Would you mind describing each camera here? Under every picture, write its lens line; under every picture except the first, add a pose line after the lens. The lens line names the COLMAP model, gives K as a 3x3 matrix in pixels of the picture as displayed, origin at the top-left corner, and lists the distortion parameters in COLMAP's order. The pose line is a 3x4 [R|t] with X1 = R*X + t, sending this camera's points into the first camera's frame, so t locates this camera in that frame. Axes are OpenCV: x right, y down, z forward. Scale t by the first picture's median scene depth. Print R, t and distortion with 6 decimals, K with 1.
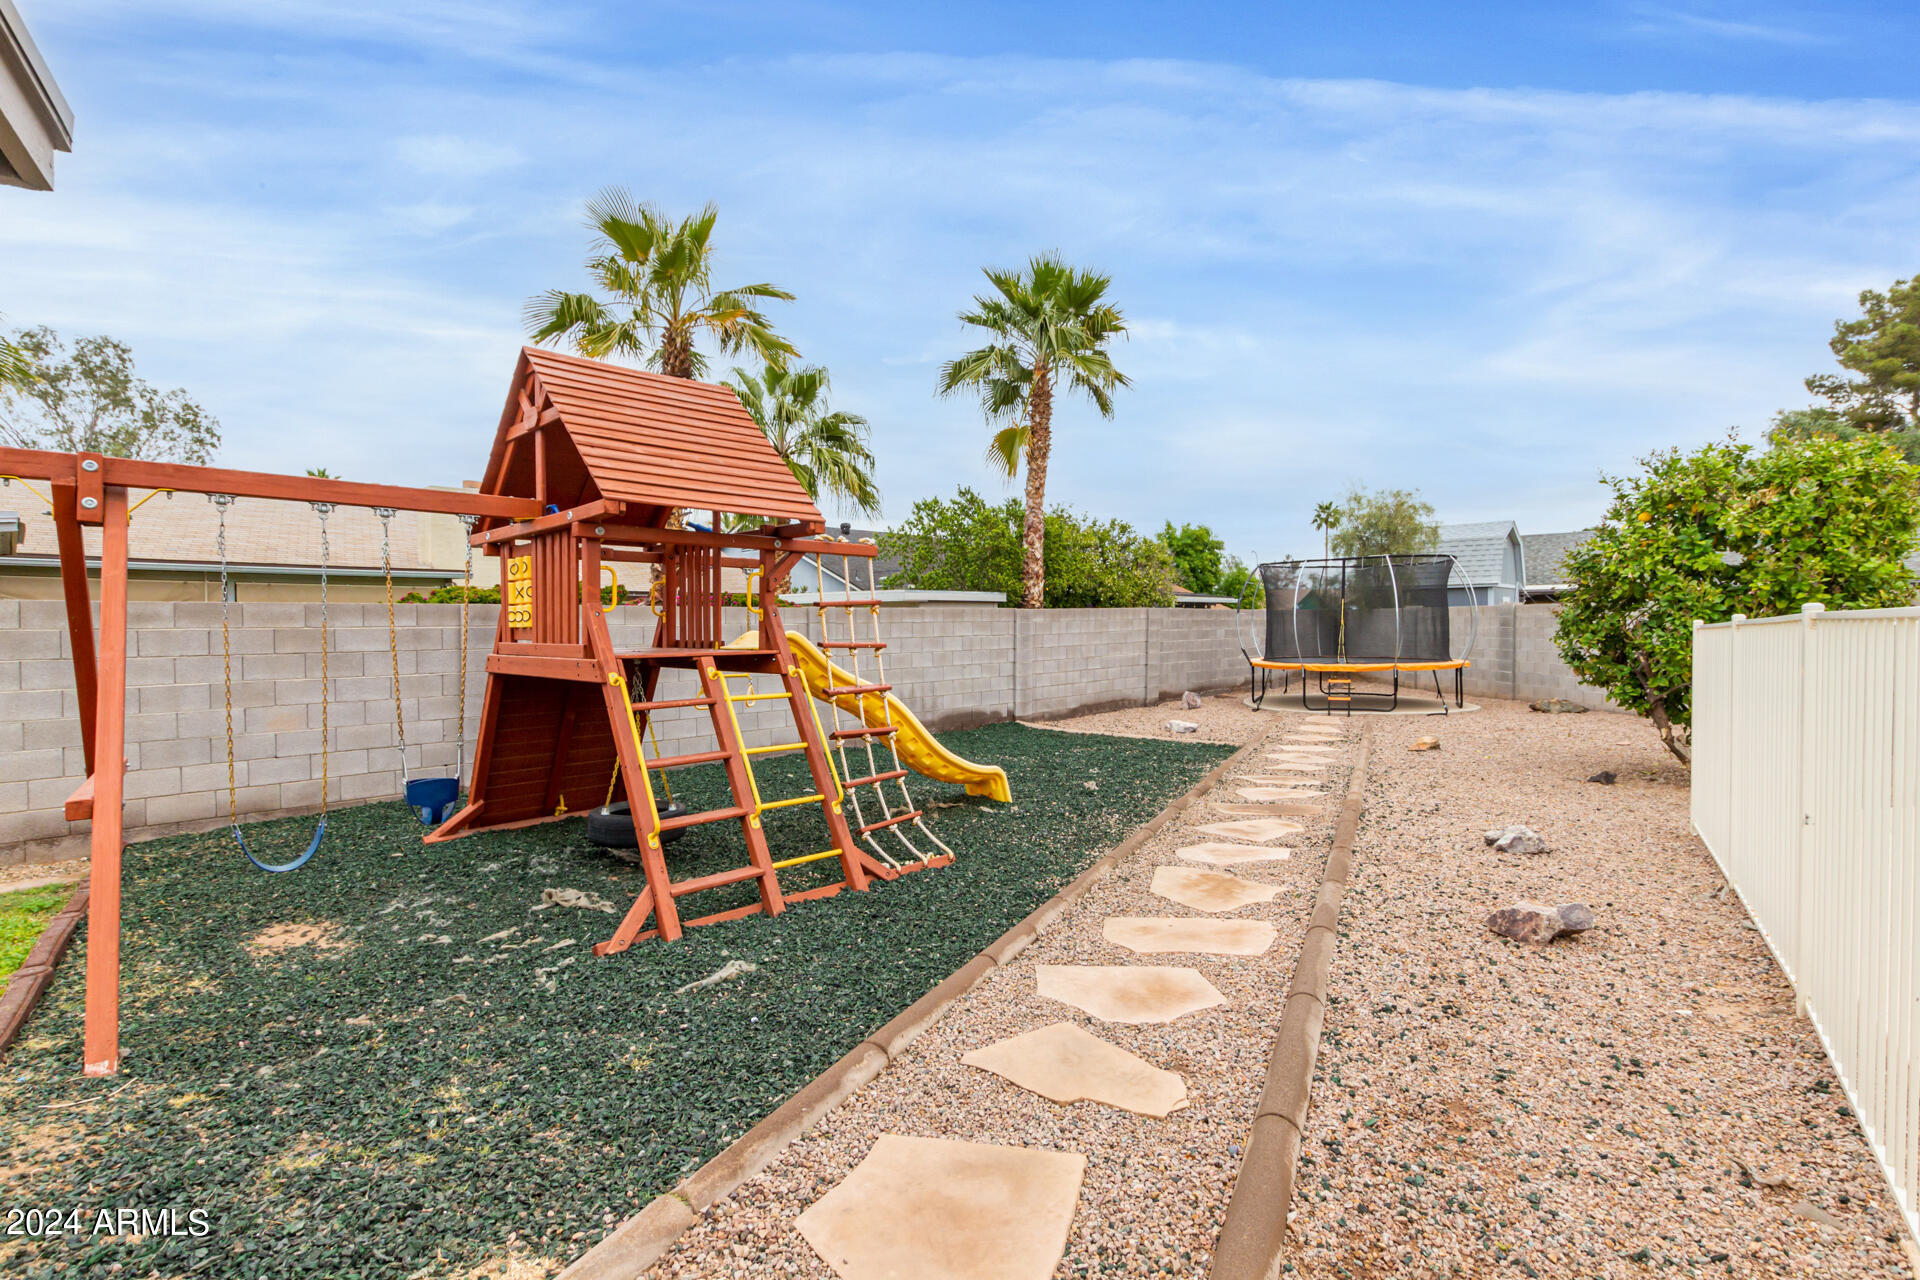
lens RADIAL K [[920.3, 0, 970.6], [0, 920.3, 646.5], [0, 0, 1]] dist [0.004685, -0.001626]
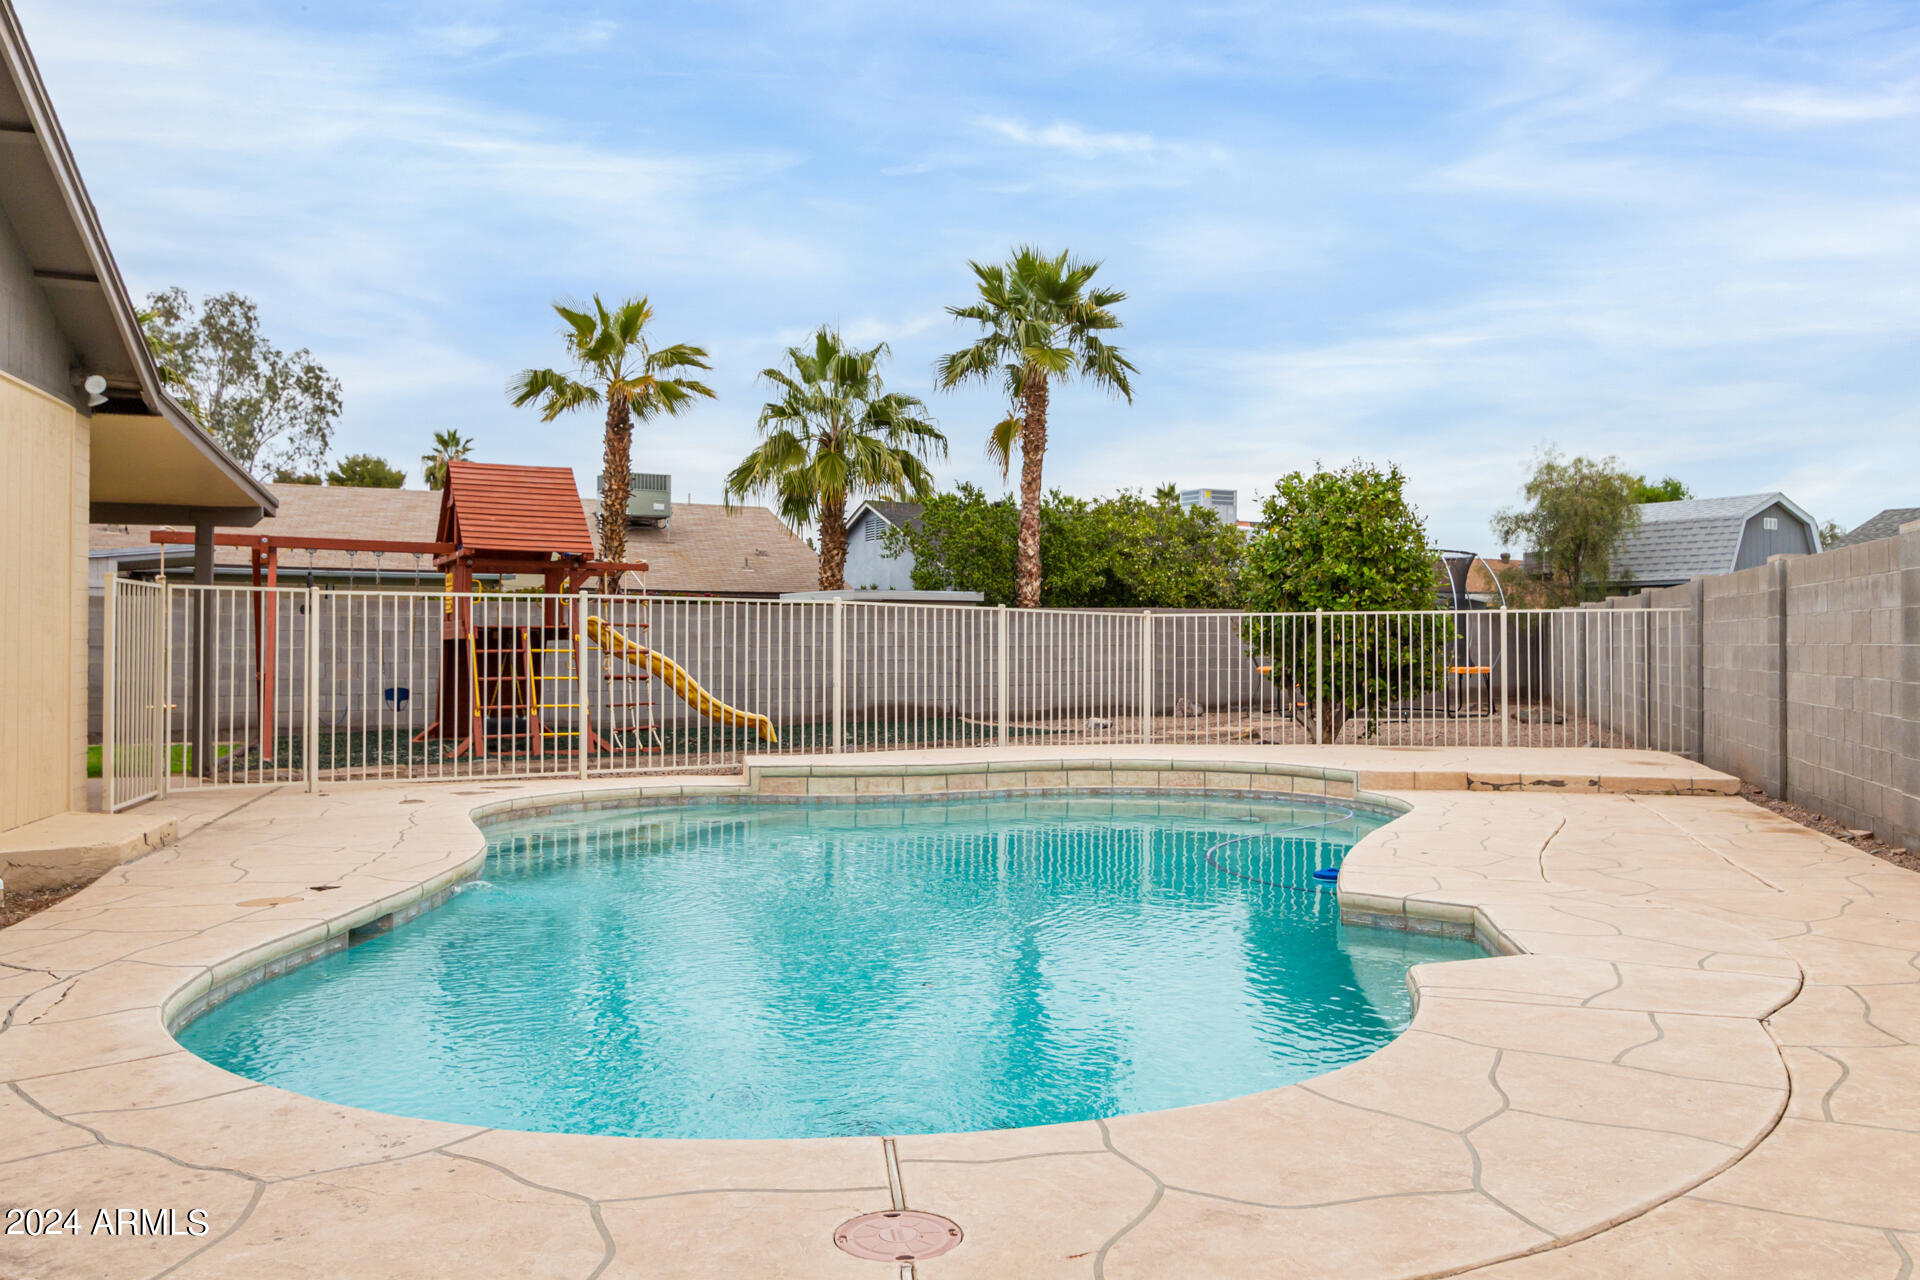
lens RADIAL K [[1581.3, 0, 955.6], [0, 1581.3, 631.8], [0, 0, 1]] dist [0.030489, -0.003126]
pose [[0.950276, 0.005904, -0.311354, 0.174806], [-0.014941, 0.999533, -0.026648, 0.009633], [0.311052, 0.029975, 0.949920, -0.199712]]
